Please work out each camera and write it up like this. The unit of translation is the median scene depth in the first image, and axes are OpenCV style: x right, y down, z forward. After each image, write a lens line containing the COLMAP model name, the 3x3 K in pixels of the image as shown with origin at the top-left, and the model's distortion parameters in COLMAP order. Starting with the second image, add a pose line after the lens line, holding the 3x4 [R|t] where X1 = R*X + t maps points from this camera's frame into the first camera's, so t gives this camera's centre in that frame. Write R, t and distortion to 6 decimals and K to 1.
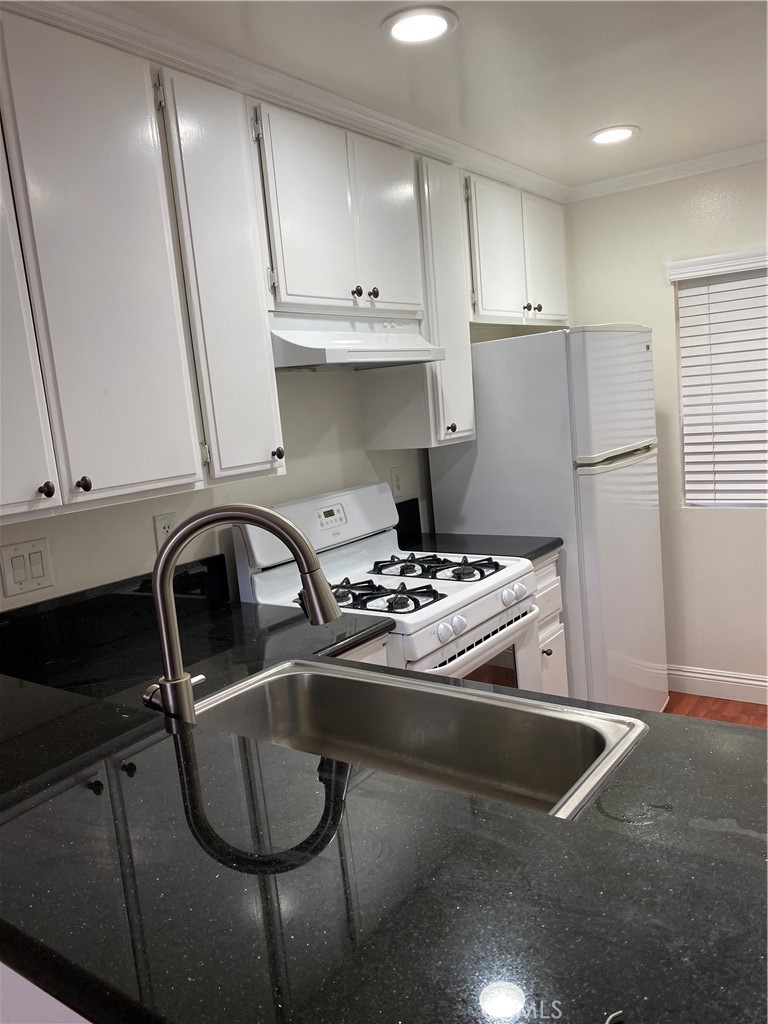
lens RADIAL K [[786.3, 0, 386.3], [0, 786.3, 513.4], [0, 0, 1]] dist [0.039749, -0.033871]
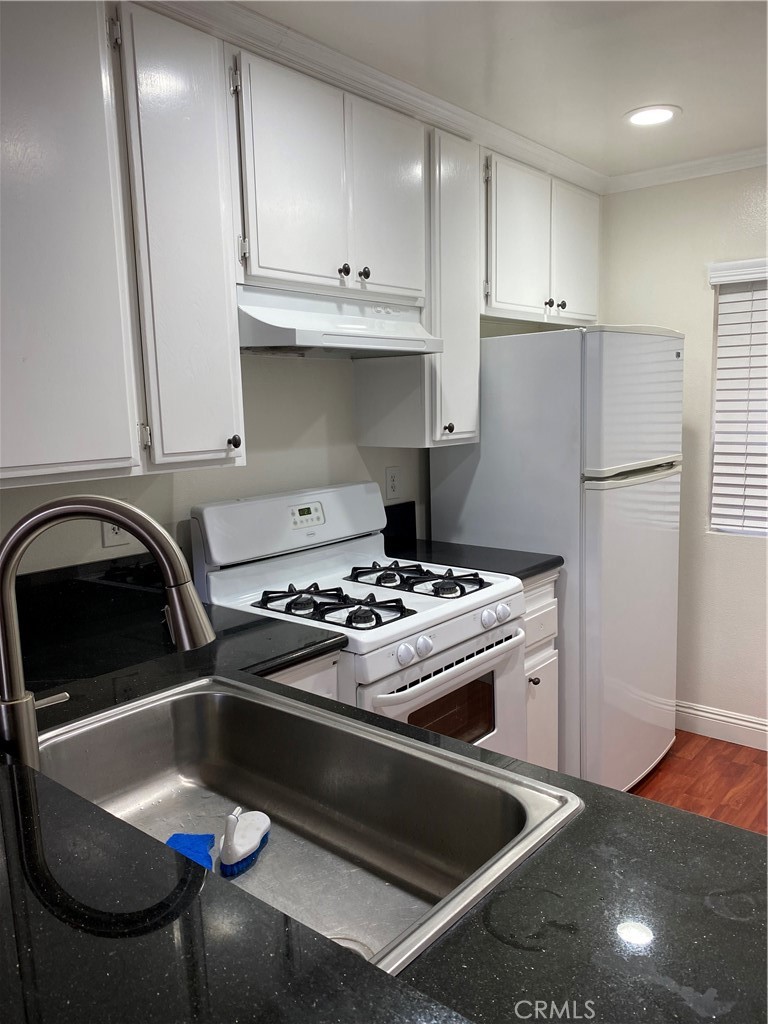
lens RADIAL K [[785.7, 0, 389.1], [0, 785.7, 516.0], [0, 0, 1]] dist [0.018873, -0.000299]
pose [[0.995785, 0.073377, -0.055020, 0.072458], [-0.073024, 0.997295, 0.008399, -0.008996], [0.055488, -0.004346, 0.998450, 0.084036]]
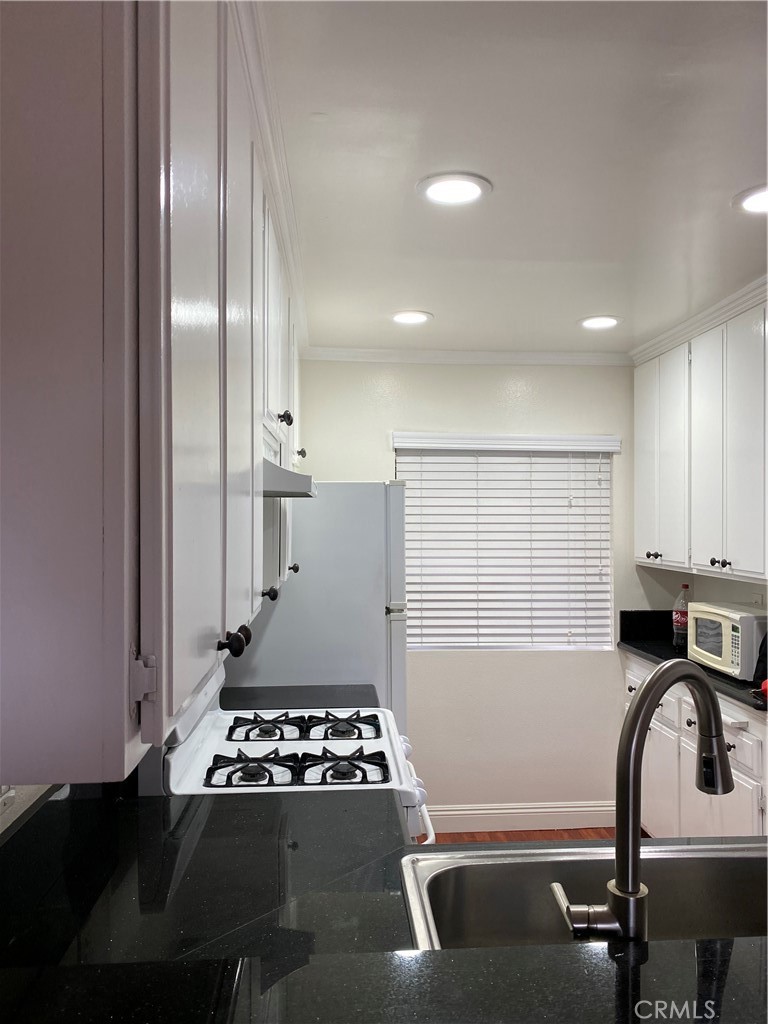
lens RADIAL K [[768.0, 0, 384.9], [0, 768.0, 514.7], [0, 0, 1]] dist [0.111746, -0.031425]
pose [[0.765463, 0.089468, 0.637230, -0.423087], [0.029086, 0.984464, -0.173159, -0.010788], [-0.642822, 0.151081, 0.750969, 0.241402]]
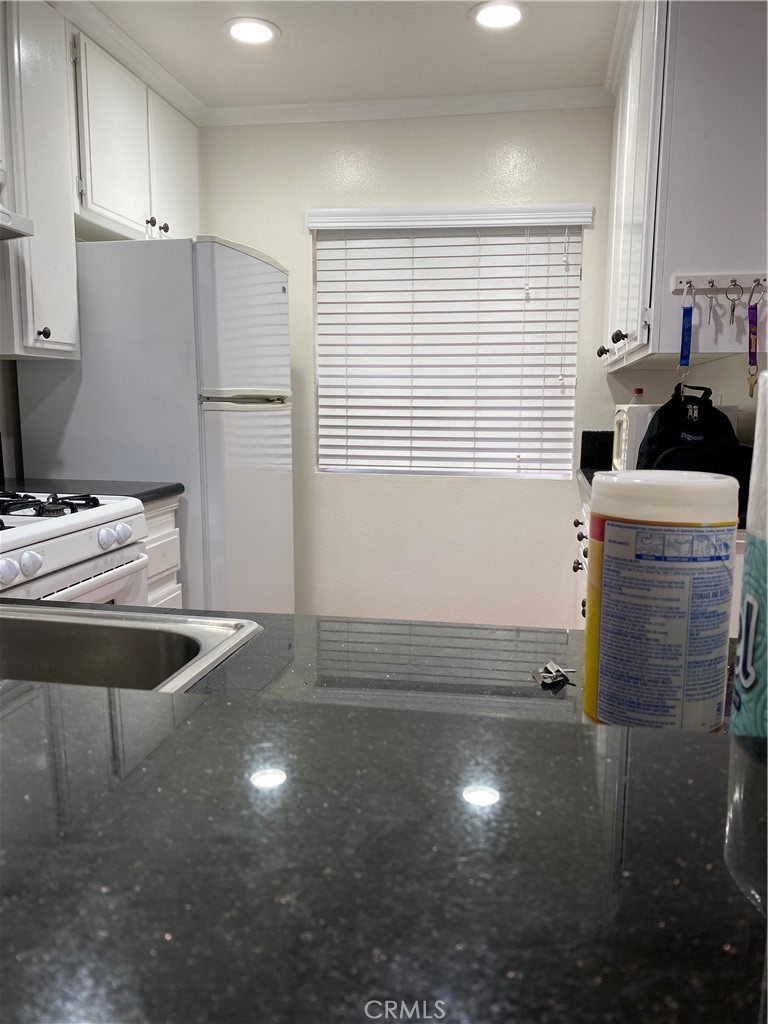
lens RADIAL K [[786.3, 0, 386.3], [0, 786.3, 513.4], [0, 0, 1]] dist [0.039749, -0.033871]
pose [[0.900888, 0.033217, 0.432780, 0.055609], [-0.023225, 0.999328, -0.028356, 0.086236], [-0.433431, 0.015495, 0.901054, 0.141816]]
